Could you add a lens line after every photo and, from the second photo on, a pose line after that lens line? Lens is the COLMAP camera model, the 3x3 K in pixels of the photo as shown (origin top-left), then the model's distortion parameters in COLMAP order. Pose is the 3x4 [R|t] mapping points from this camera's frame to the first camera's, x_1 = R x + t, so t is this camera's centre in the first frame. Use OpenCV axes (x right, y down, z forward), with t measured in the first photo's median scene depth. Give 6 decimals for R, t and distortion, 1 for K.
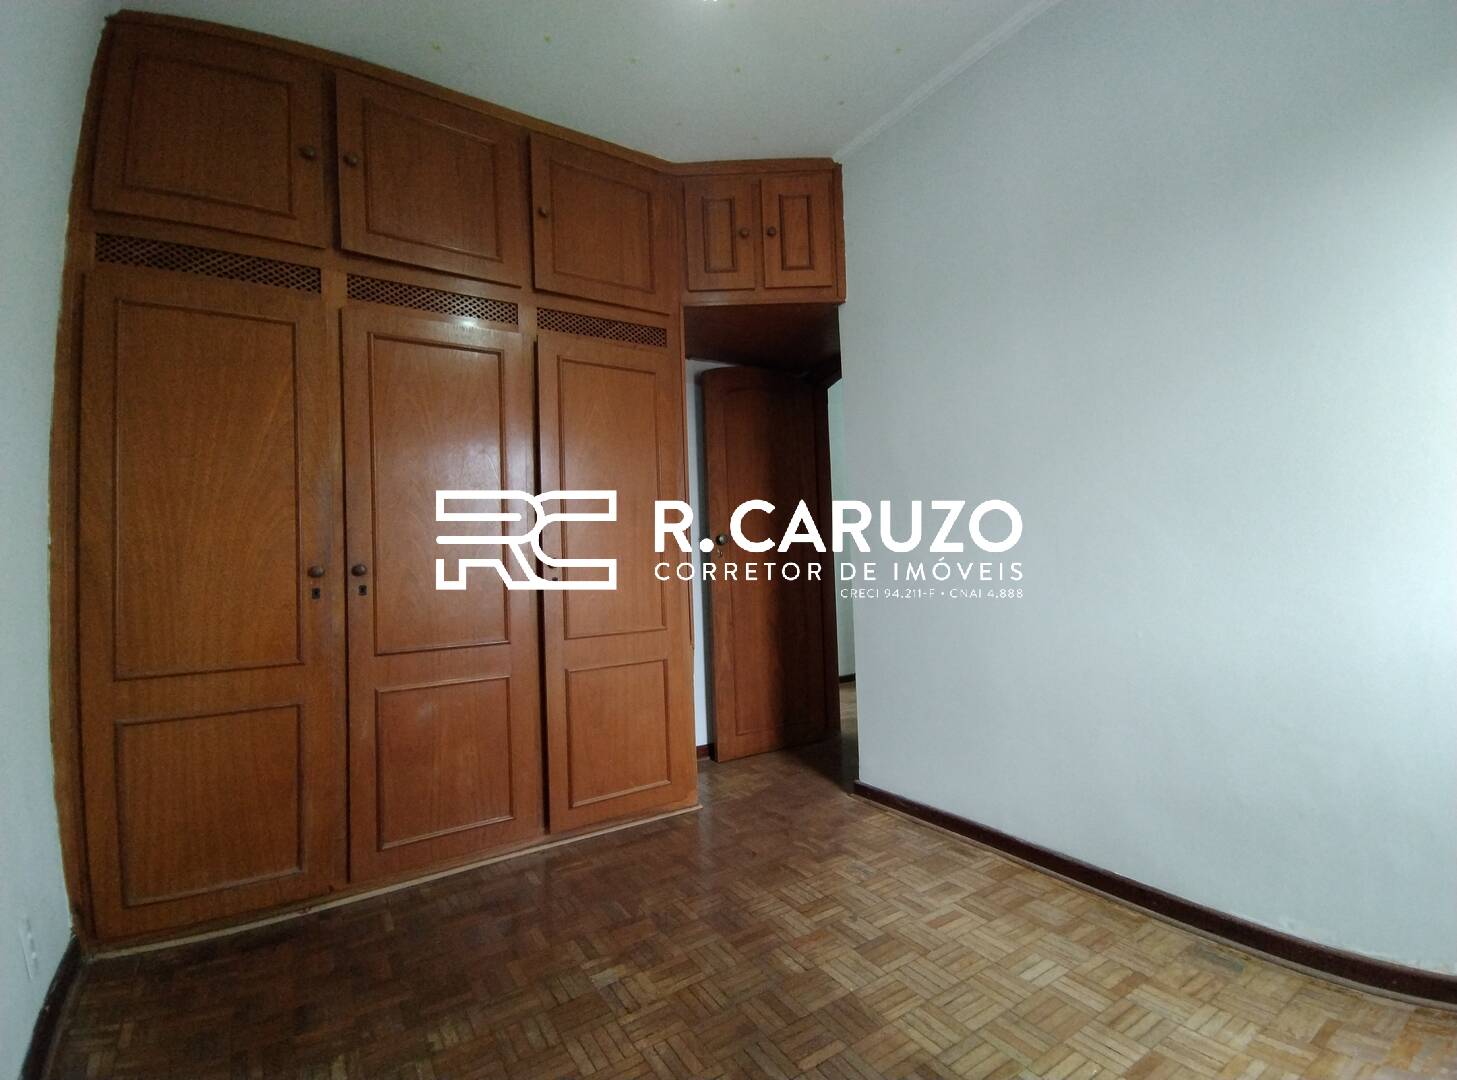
lens RADIAL K [[669.1, 0, 728.5], [0, 669.1, 540.0], [0, 0, 1]] dist [0.002145, 0.000370]
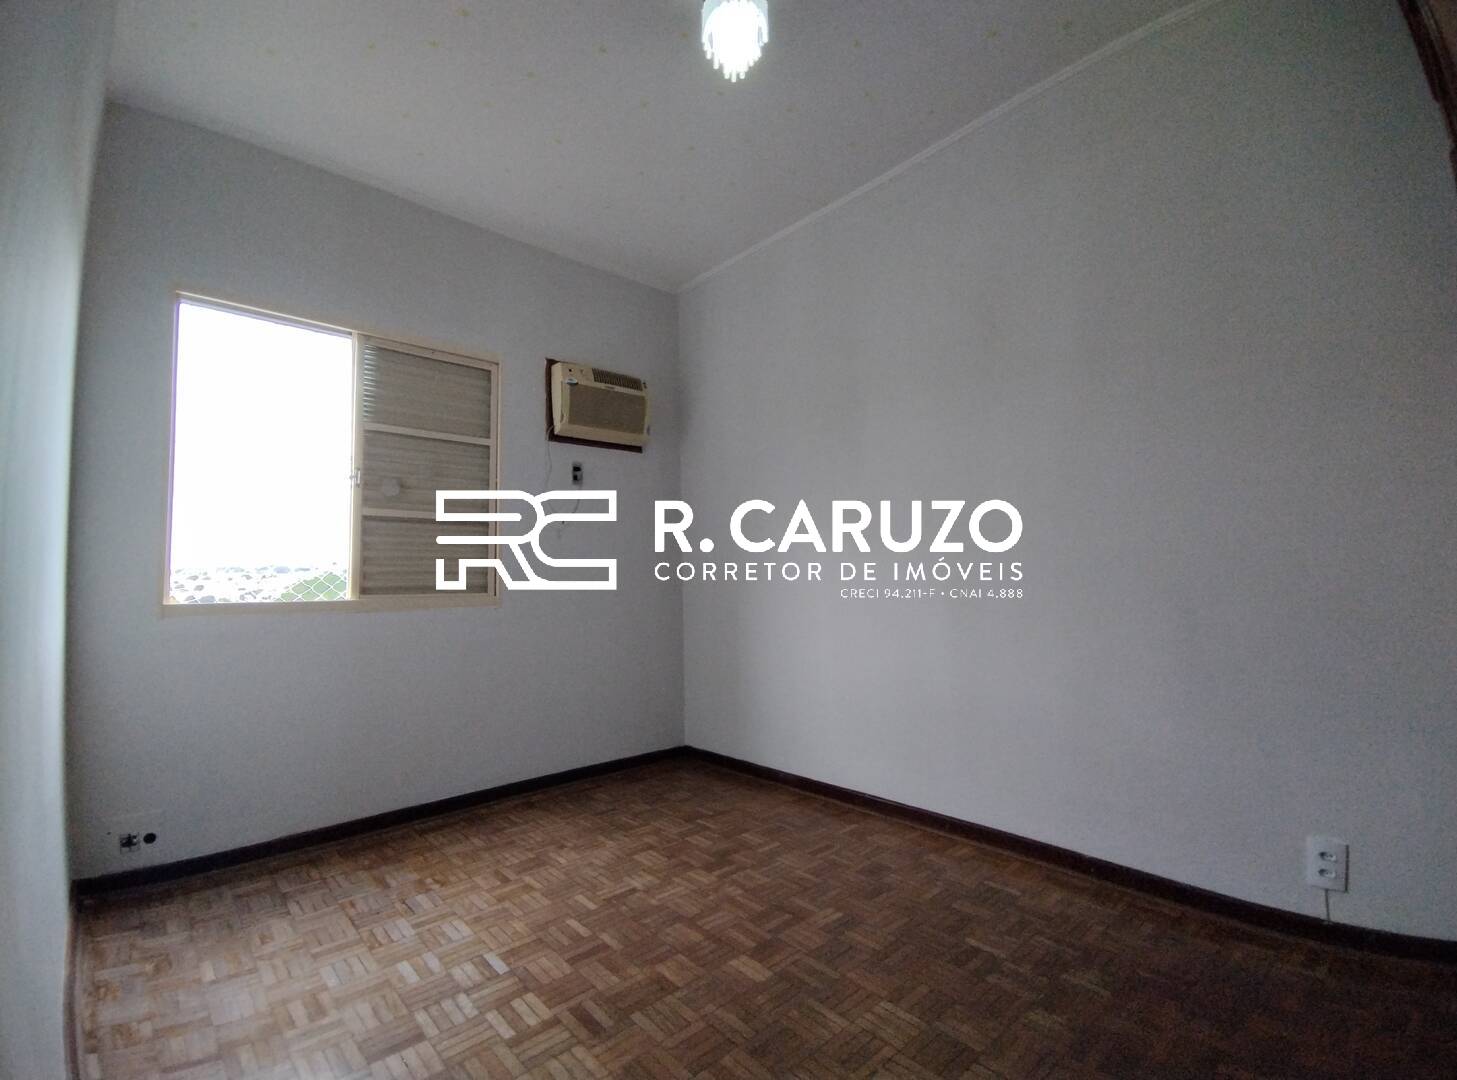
lens RADIAL K [[669.1, 0, 728.5], [0, 669.1, 540.0], [0, 0, 1]] dist [0.002145, 0.000370]
pose [[-0.983608, 0.042486, -0.175244, 0.221280], [0.057875, 0.994813, -0.083654, 0.064404], [0.170780, -0.092425, -0.980965, 2.106498]]
